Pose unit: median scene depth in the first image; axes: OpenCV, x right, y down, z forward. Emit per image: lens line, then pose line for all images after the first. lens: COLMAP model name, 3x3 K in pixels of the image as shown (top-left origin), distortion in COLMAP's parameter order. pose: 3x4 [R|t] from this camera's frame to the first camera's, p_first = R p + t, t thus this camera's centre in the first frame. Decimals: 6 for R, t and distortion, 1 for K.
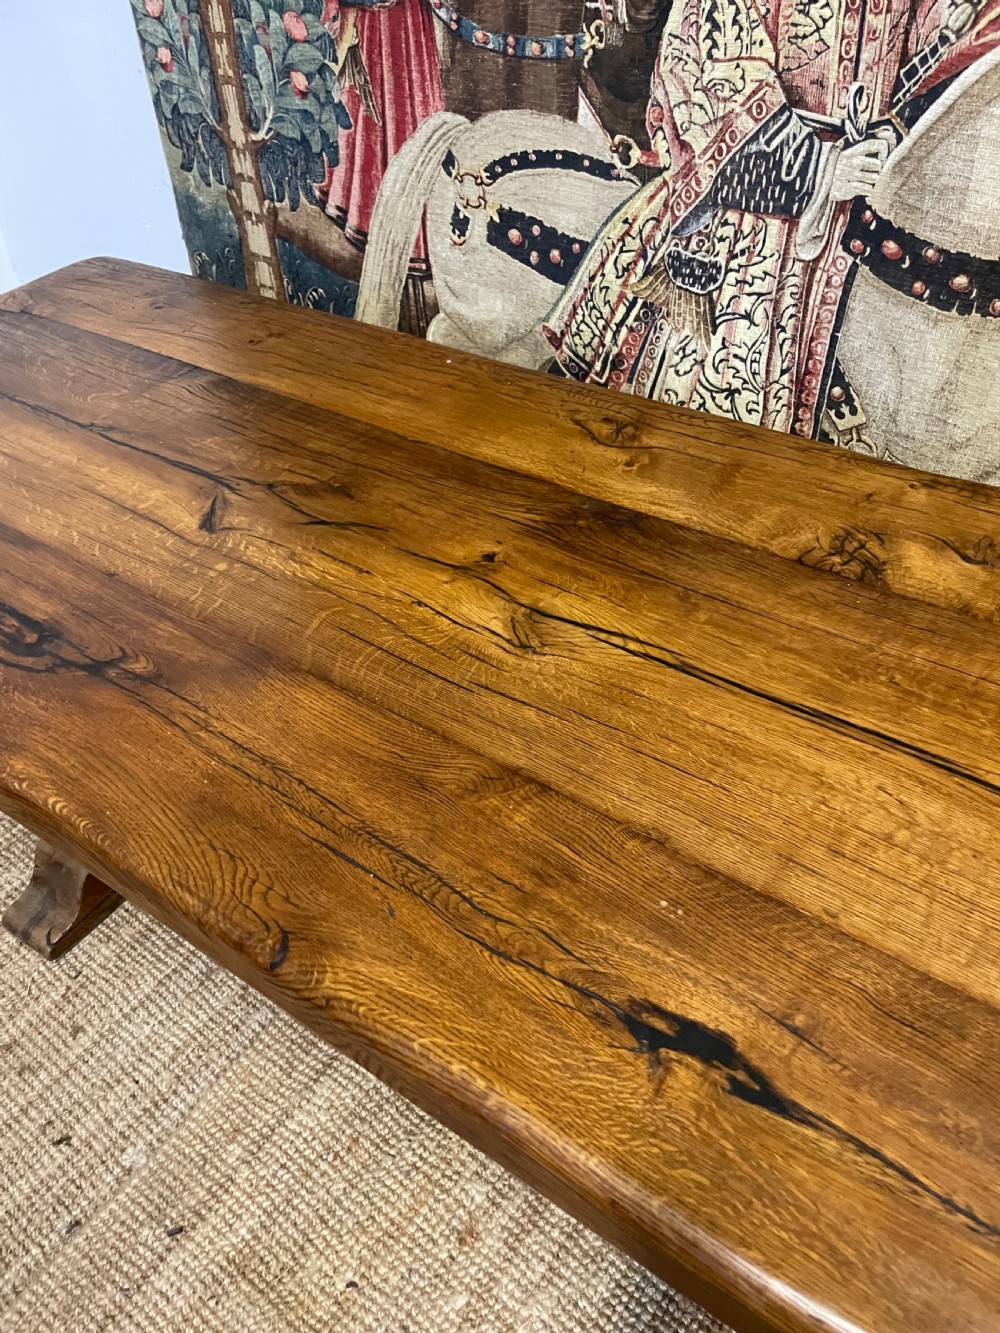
lens RADIAL K [[1019.8, 0, 507.4], [0, 1019.8, 677.8], [0, 0, 1]] dist [0.075004, -0.109955]
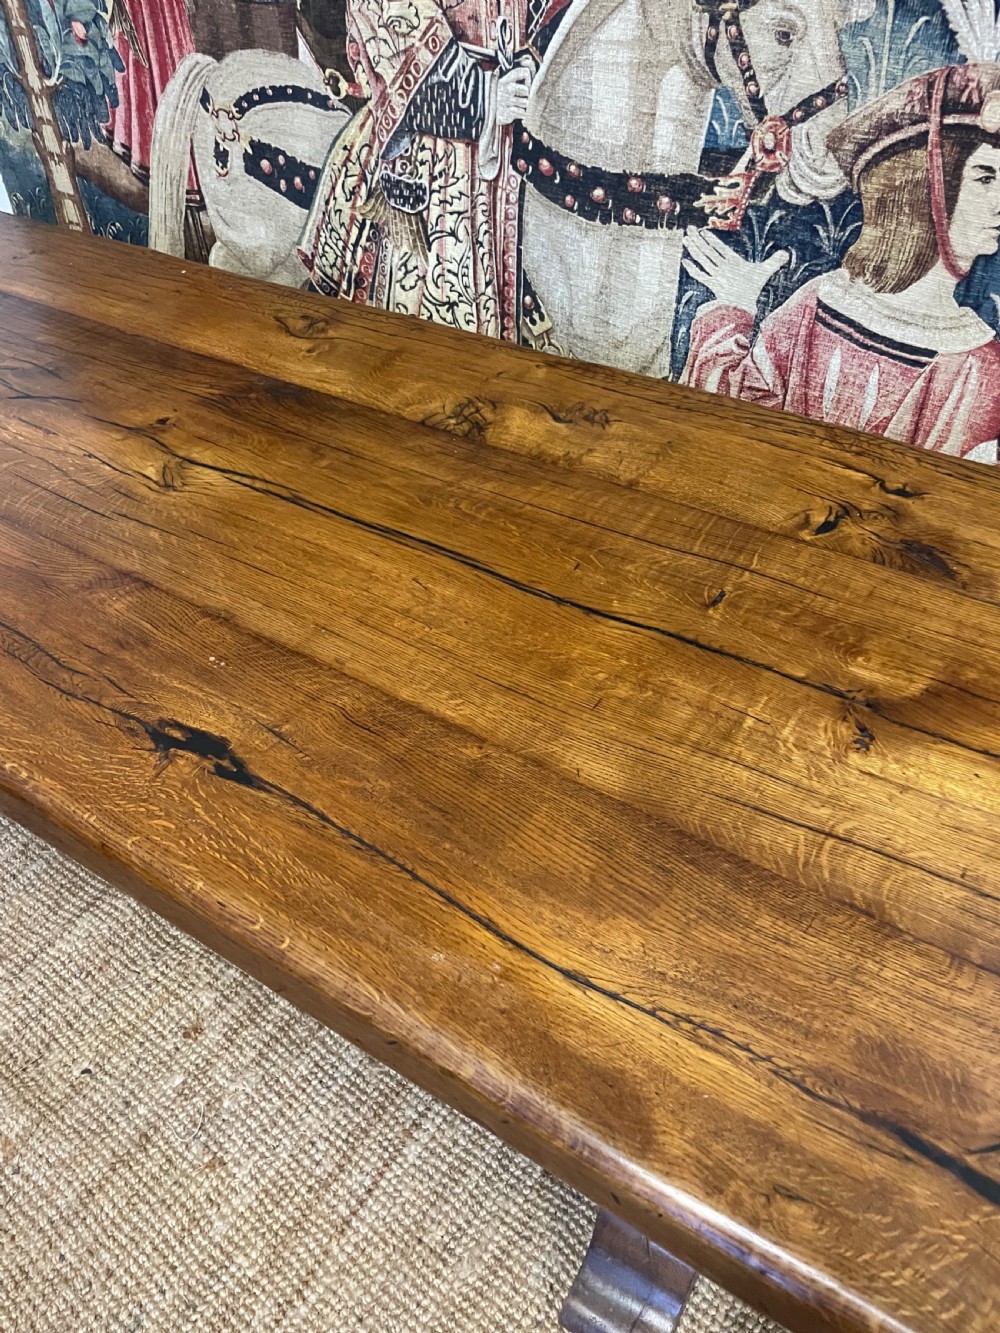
lens RADIAL K [[1020.0, 0, 484.1], [0, 1020.0, 678.3], [0, 0, 1]] dist [0.078874, -0.116974]
pose [[0.999694, -0.009865, 0.022701, 0.232304], [0.009514, 0.999835, 0.015489, 0.116117], [-0.022850, -0.015269, 0.999622, -0.133070]]
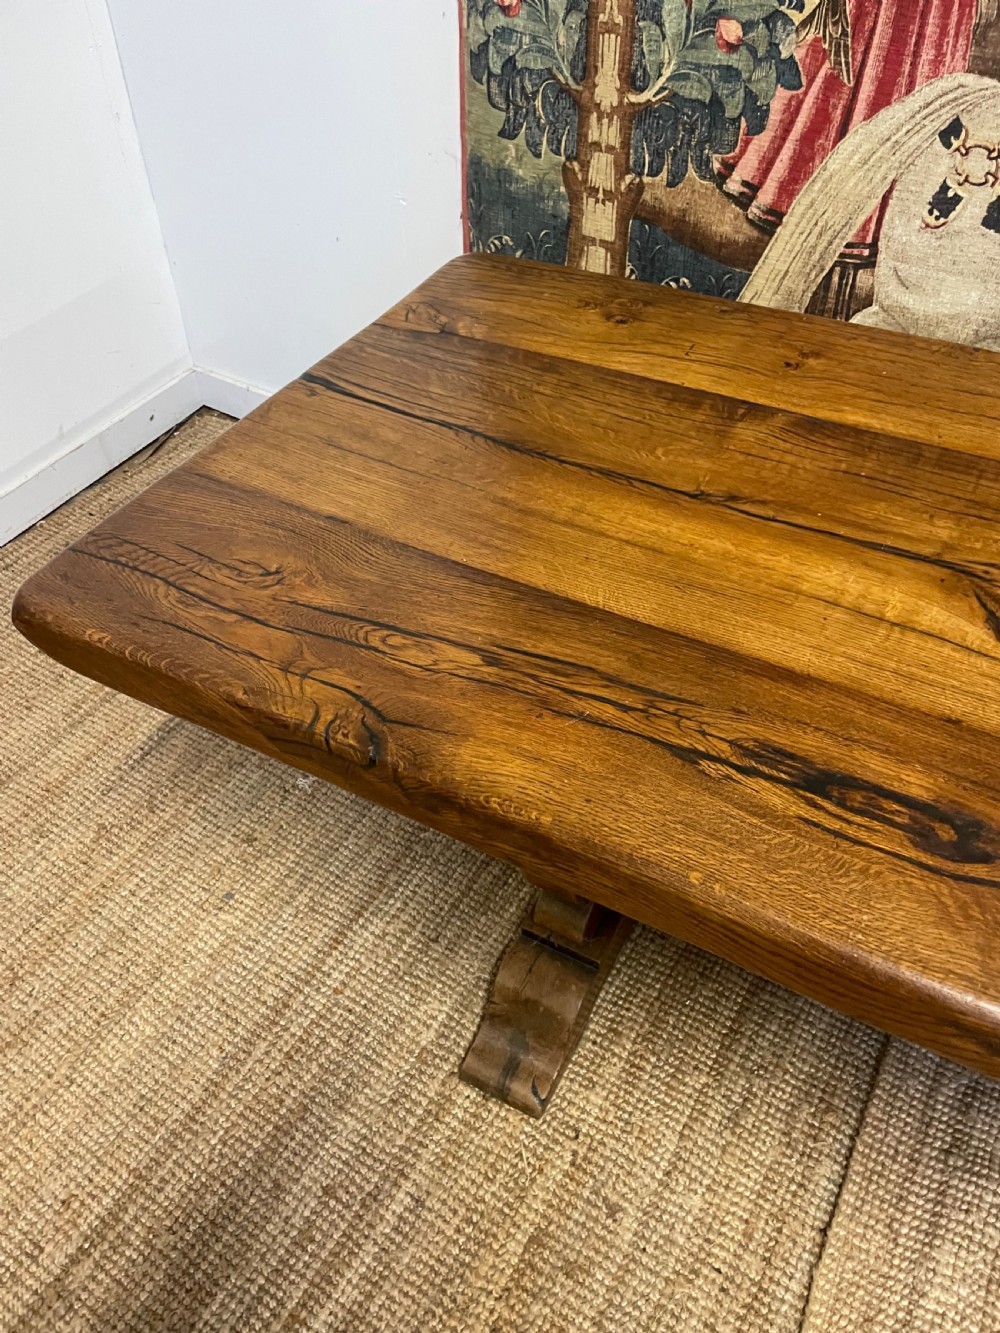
lens RADIAL K [[1020.0, 0, 505.9], [0, 1020.0, 669.6], [0, 0, 1]] dist [0.078874, -0.116974]
pose [[0.993158, -0.066481, 0.096012, -0.577641], [0.061829, 0.996801, 0.050647, -0.145296], [-0.099072, -0.044365, 0.994091, 0.209216]]
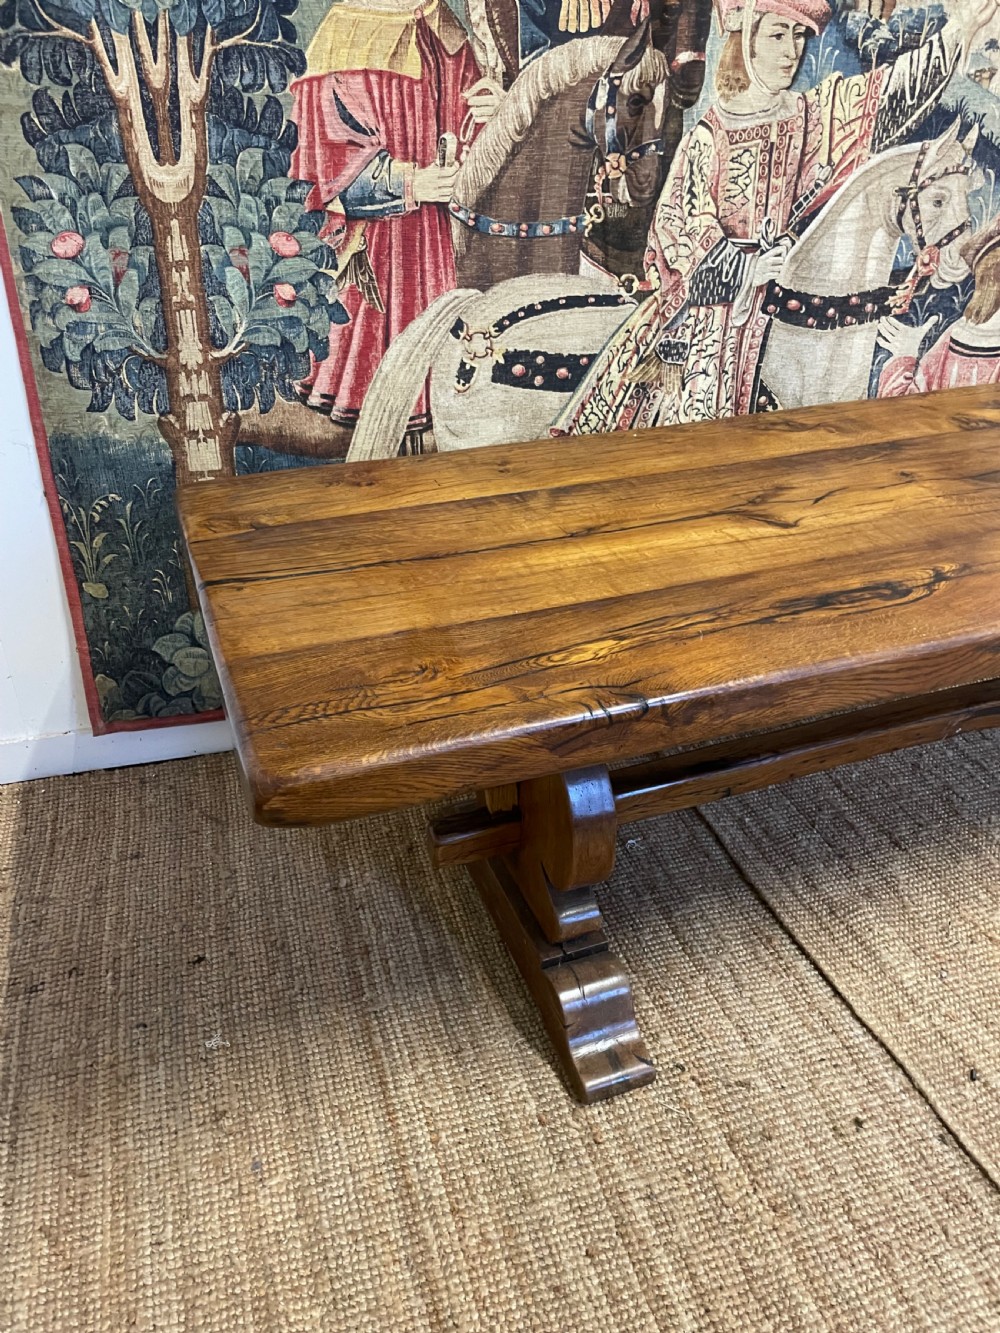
lens RADIAL K [[1020.0, 0, 508.3], [0, 1020.0, 668.4], [0, 0, 1]] dist [0.078874, -0.116974]
pose [[0.559289, -0.376456, 0.738564, -1.204148], [0.532470, 0.845986, 0.027990, -0.171742], [-0.635352, 0.377608, 0.673602, 0.313810]]
